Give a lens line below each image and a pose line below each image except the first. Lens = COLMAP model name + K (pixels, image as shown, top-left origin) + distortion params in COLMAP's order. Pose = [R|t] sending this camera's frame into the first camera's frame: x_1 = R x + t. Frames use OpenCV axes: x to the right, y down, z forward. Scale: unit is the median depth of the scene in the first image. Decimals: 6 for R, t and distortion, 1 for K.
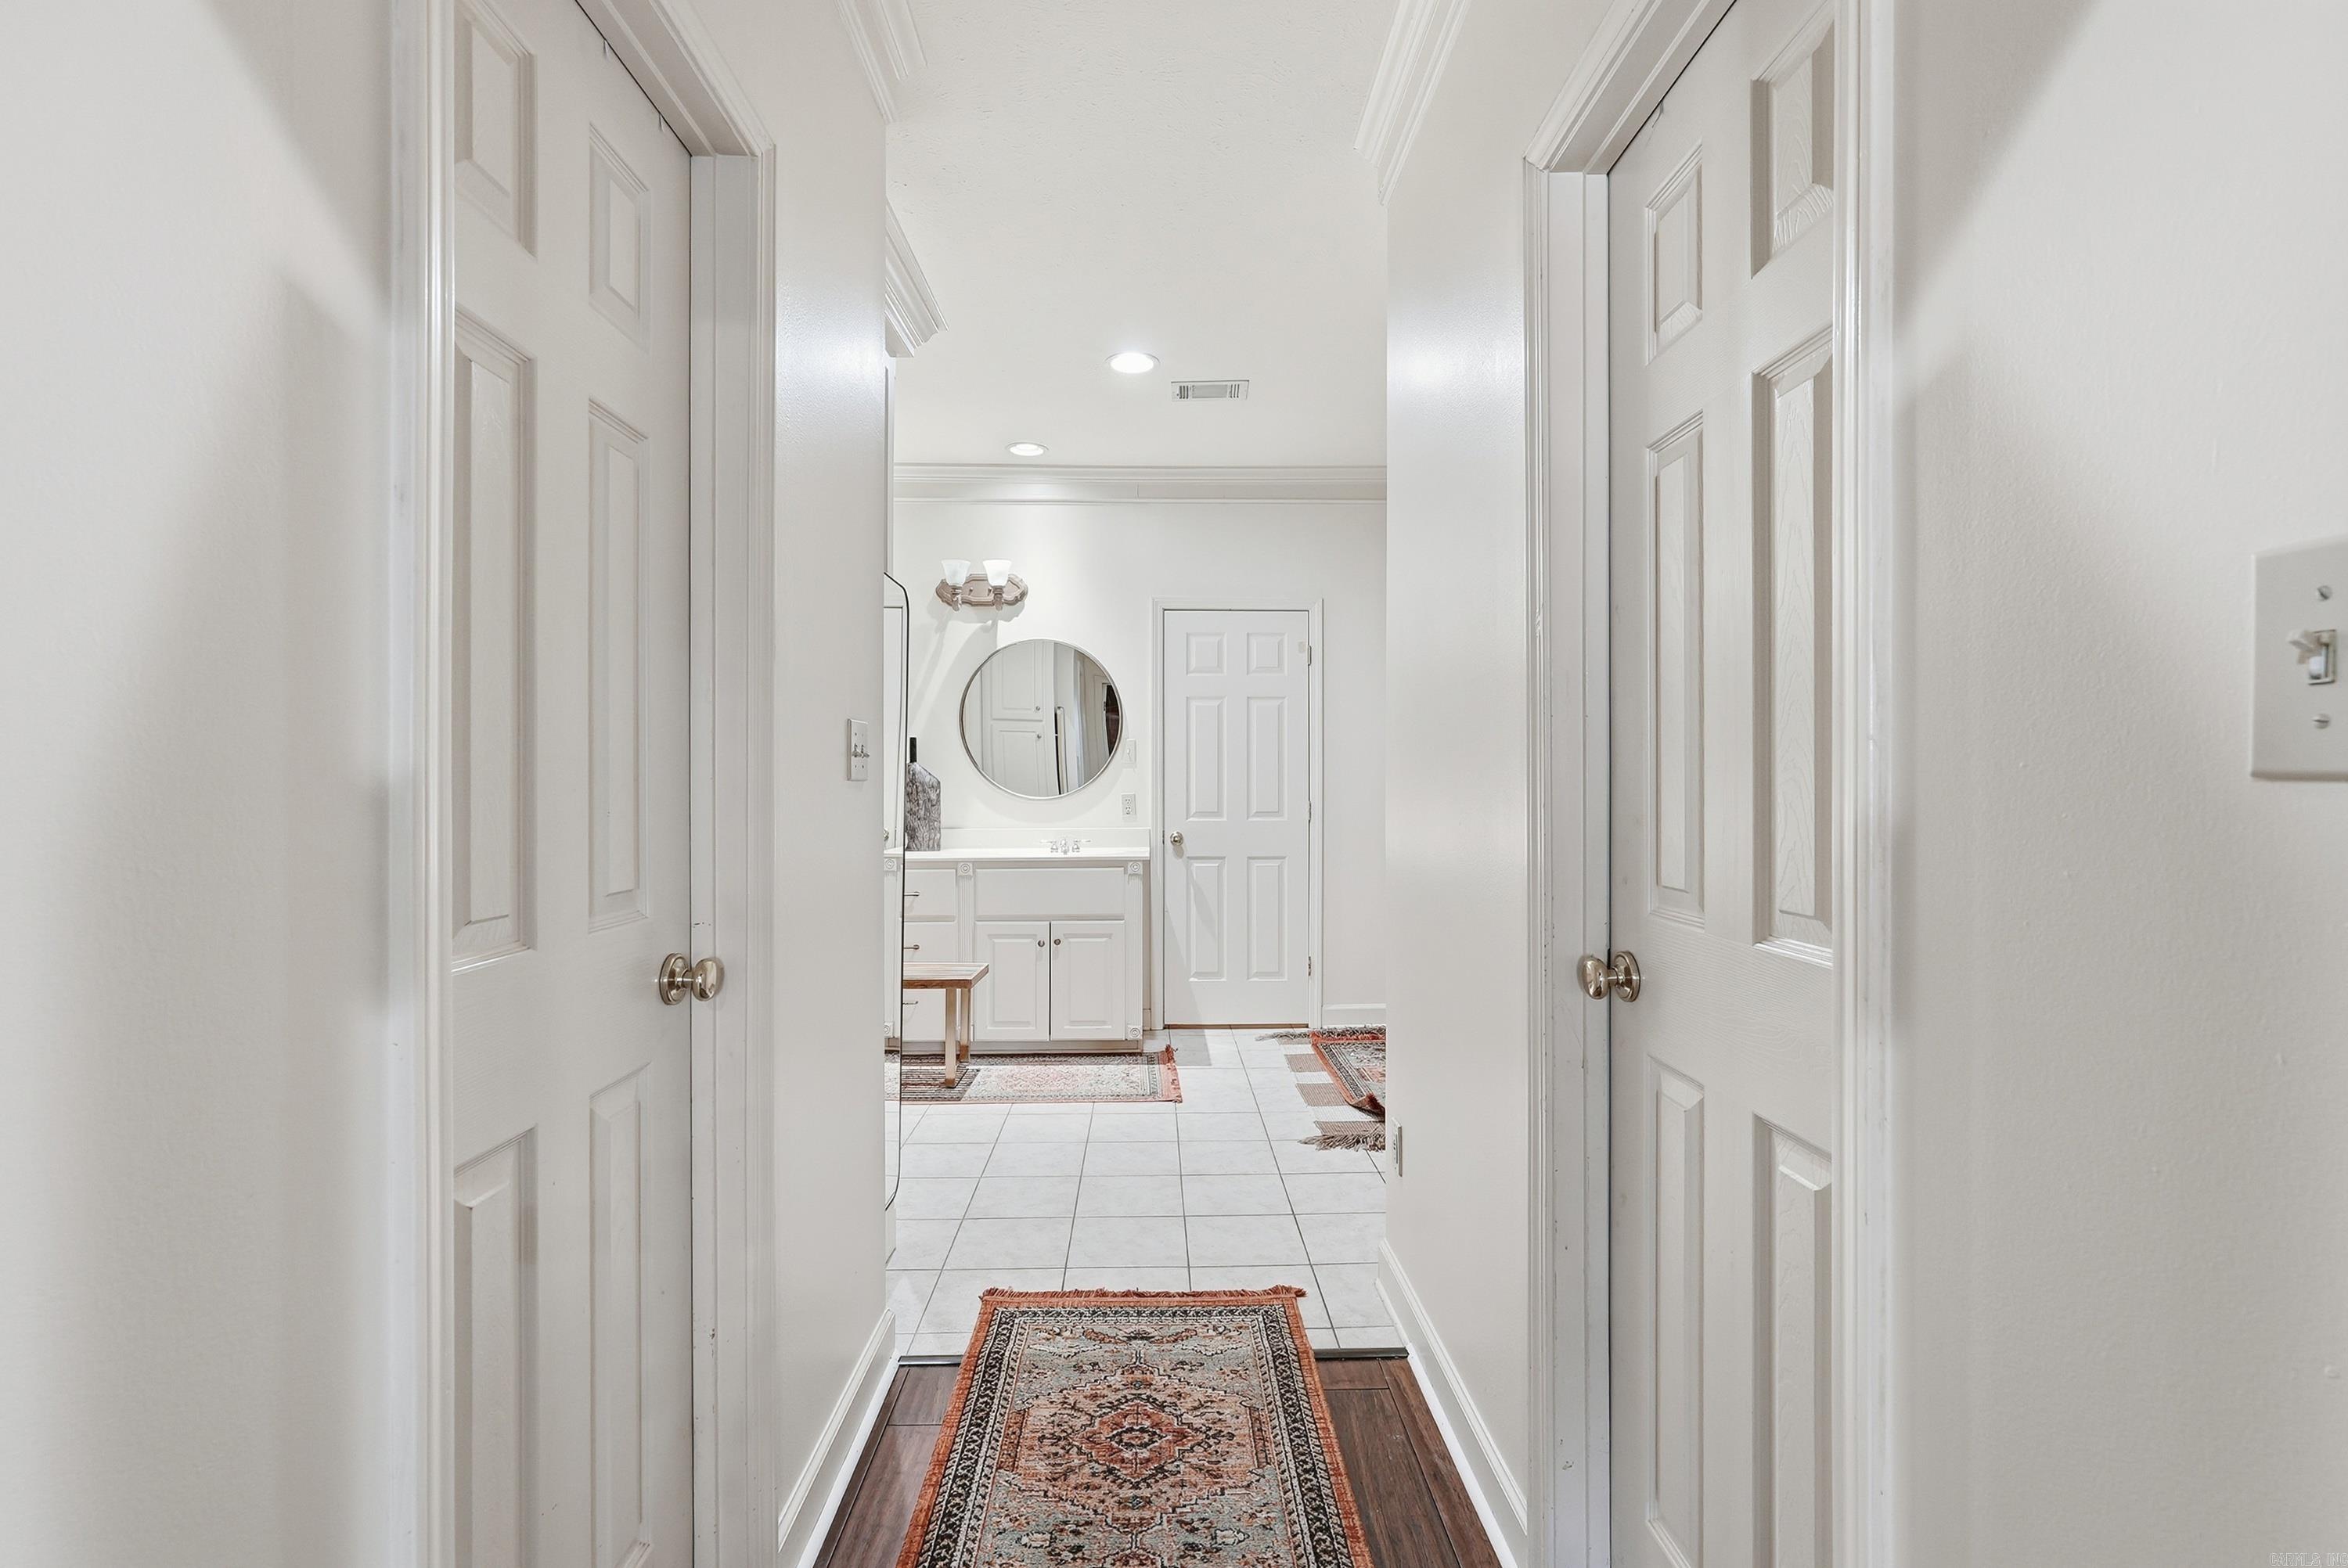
lens RADIAL K [[1057.3, 0, 1178.1], [0, 1057.3, 783.8], [0, 0, 1]] dist [-0.018056, 0.007955]
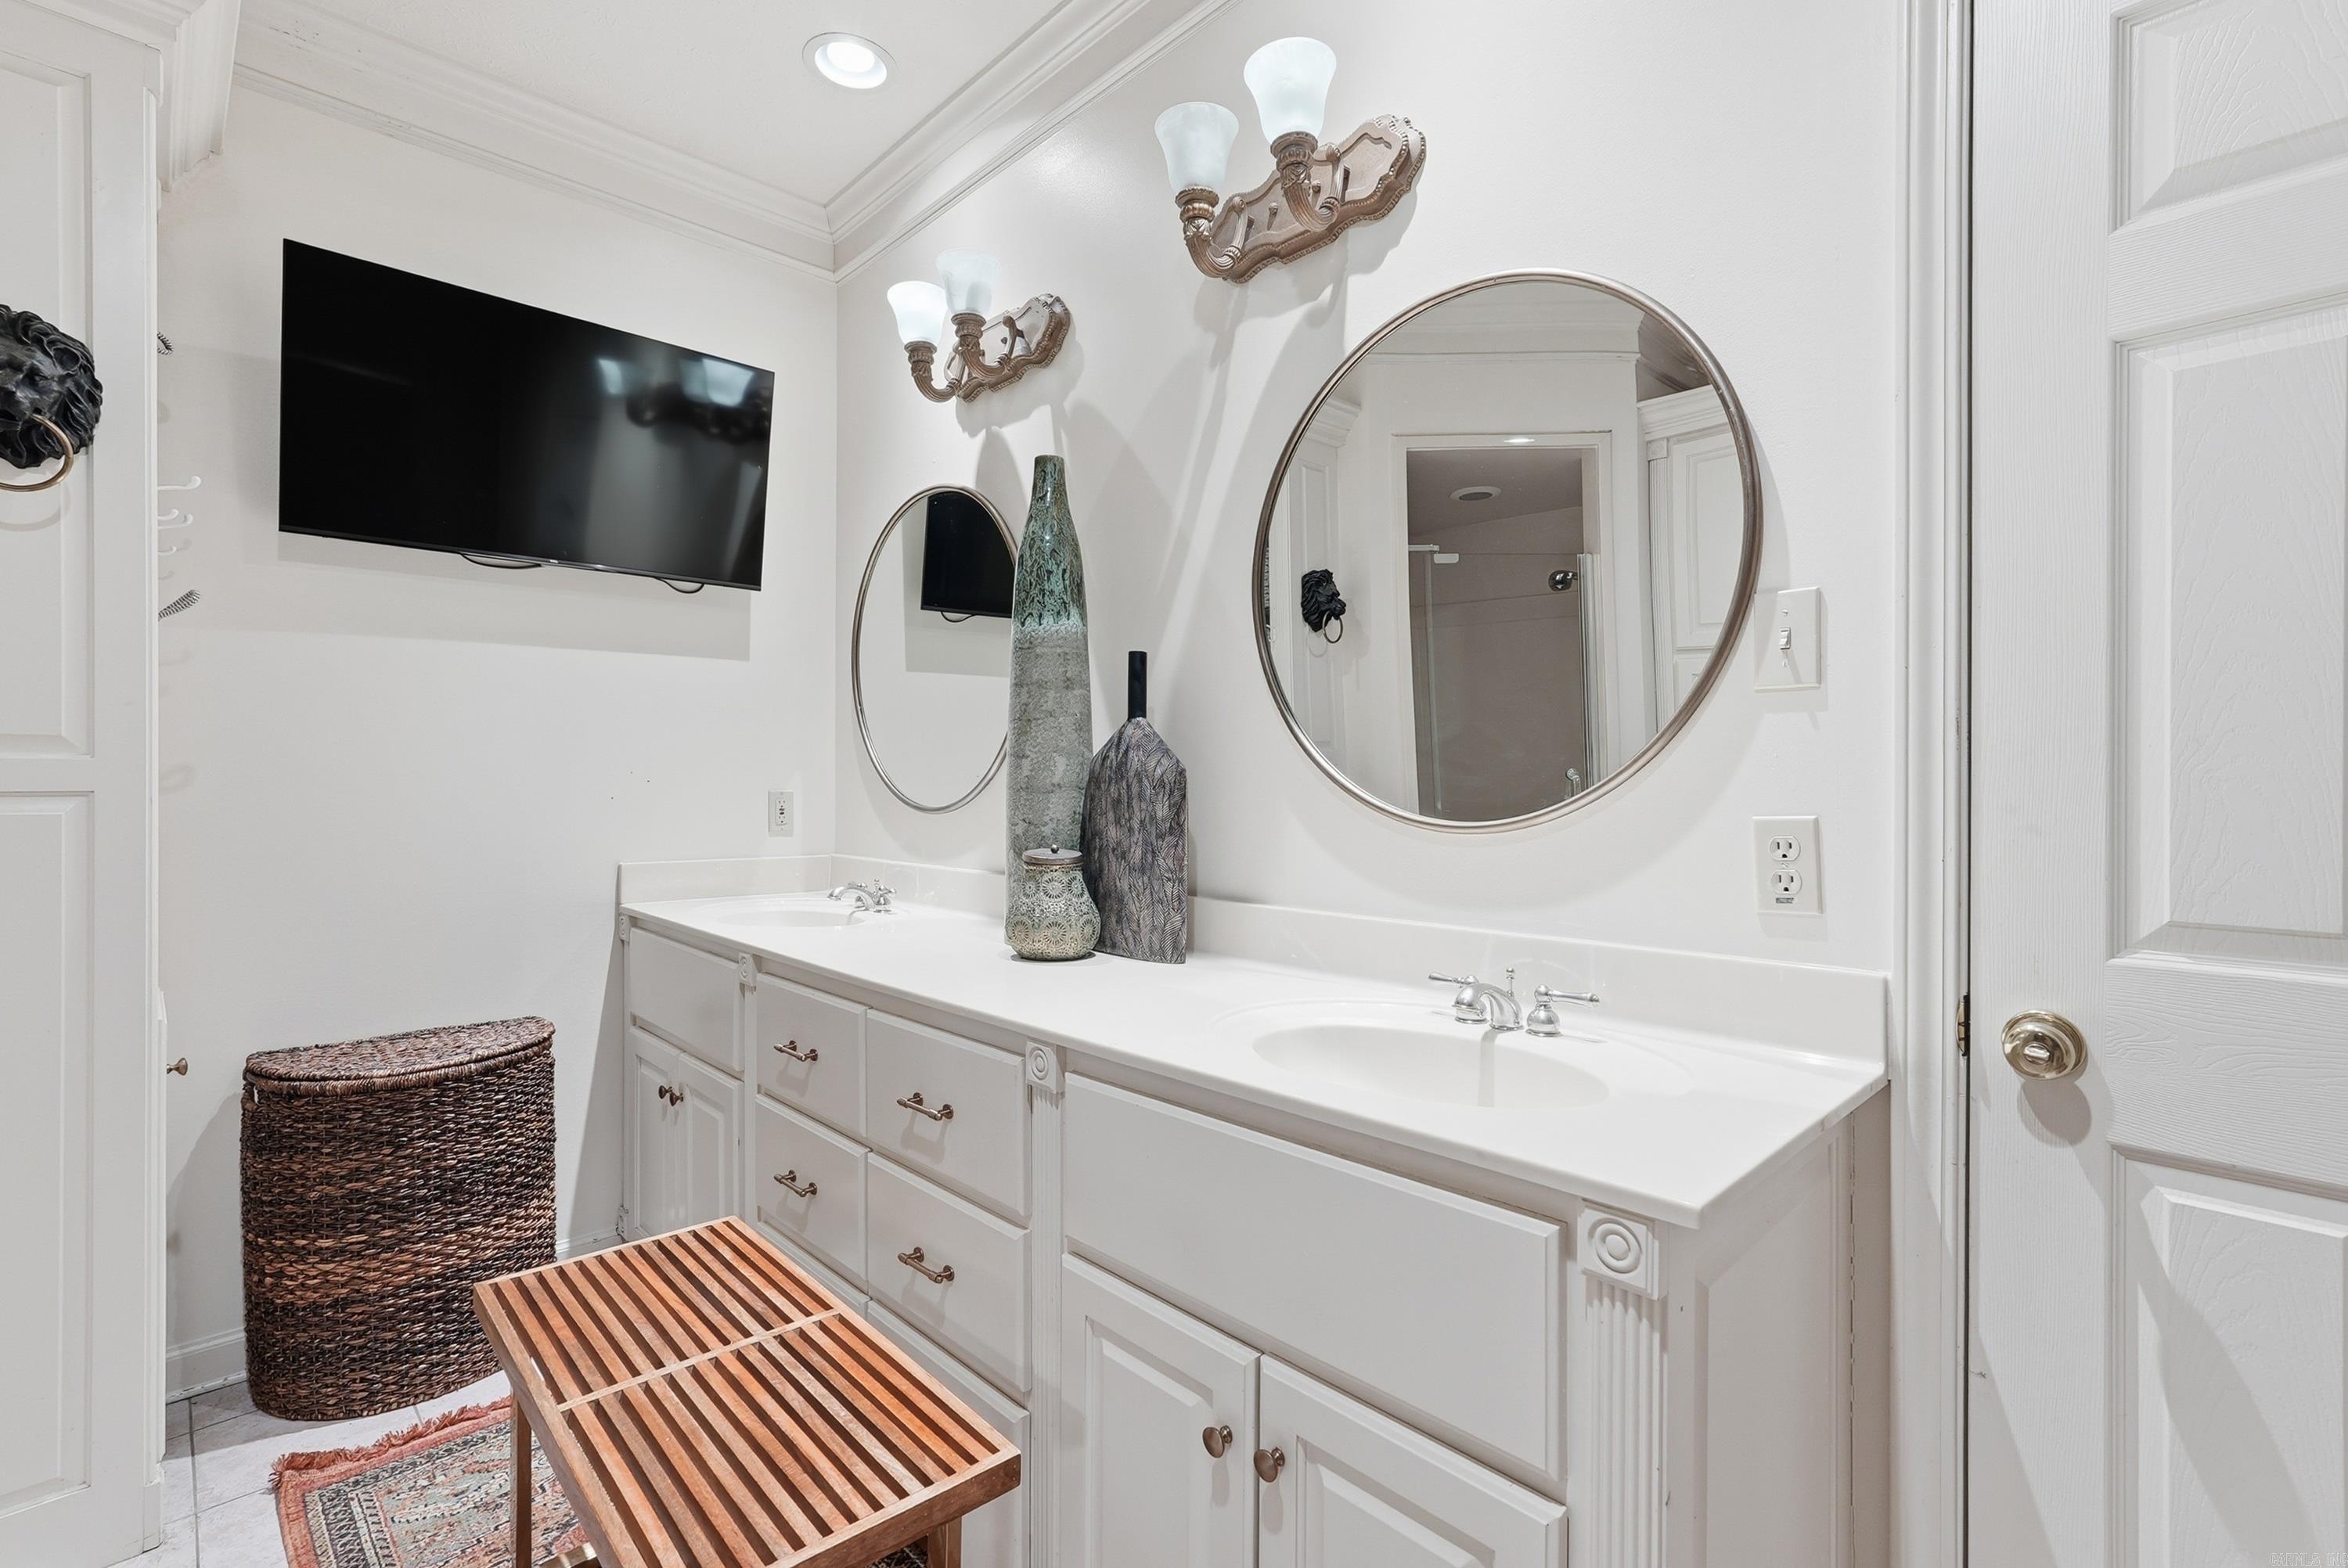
lens RADIAL K [[1057.3, 0, 1162.4], [0, 1057.3, 774.8], [0, 0, 1]] dist [-0.018056, 0.007955]
pose [[0.673633, 0.002470, -0.739062, 0.033667], [-0.002868, 0.999996, 0.000728, -0.000089], [0.739060, 0.001629, 0.673637, 0.737044]]
